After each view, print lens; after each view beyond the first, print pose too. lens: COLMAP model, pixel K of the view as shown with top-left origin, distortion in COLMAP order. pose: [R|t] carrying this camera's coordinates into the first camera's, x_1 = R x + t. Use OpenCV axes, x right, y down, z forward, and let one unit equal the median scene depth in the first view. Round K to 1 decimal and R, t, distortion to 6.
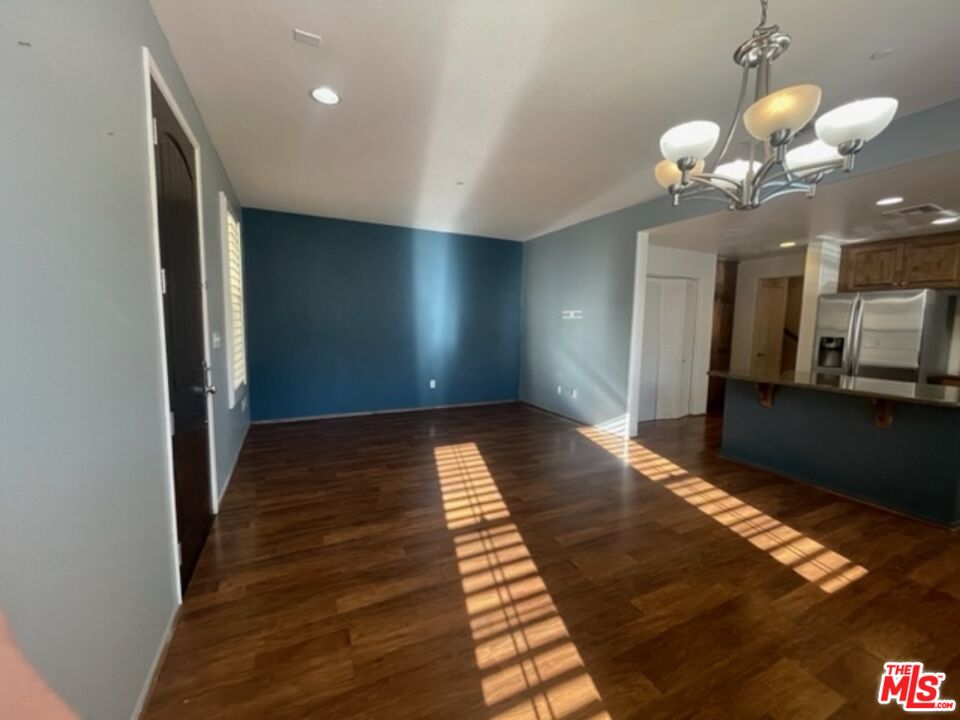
lens RADIAL K [[388.8, 0, 480.0], [0, 388.8, 360.0], [0, 0, 1]] dist [-0.001819, -0.000078]
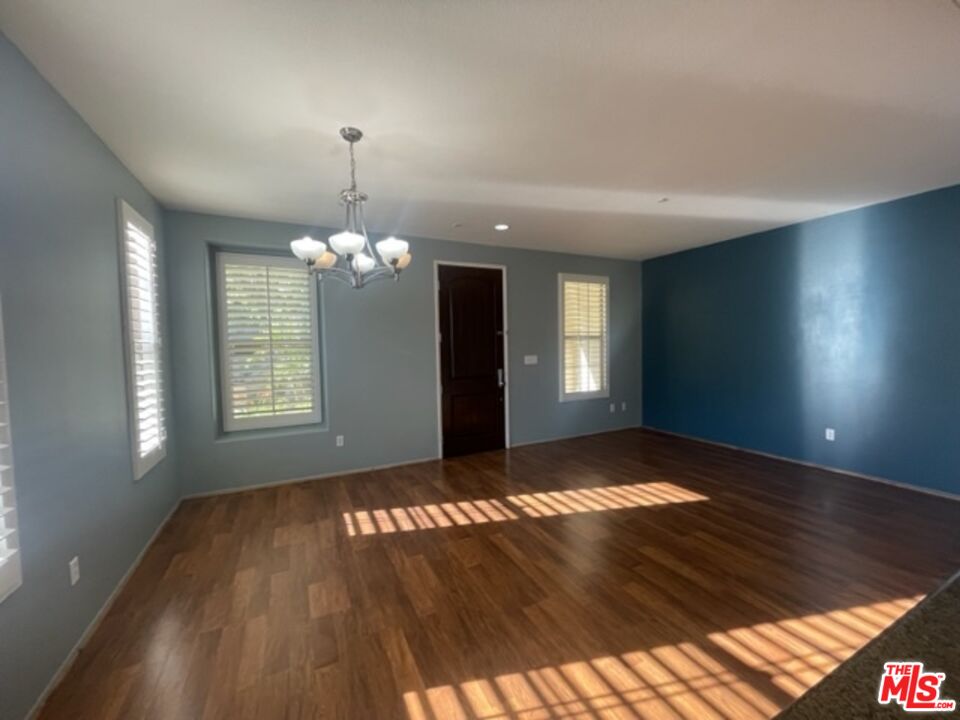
lens RADIAL K [[388.8, 0, 480.0], [0, 388.8, 360.0], [0, 0, 1]] dist [-0.001819, -0.000078]
pose [[0.000304, 0.025623, -0.999672, 1.315930], [-0.078862, 0.996559, 0.025519, -0.090458], [0.996886, 0.078828, 0.002324, 0.861761]]
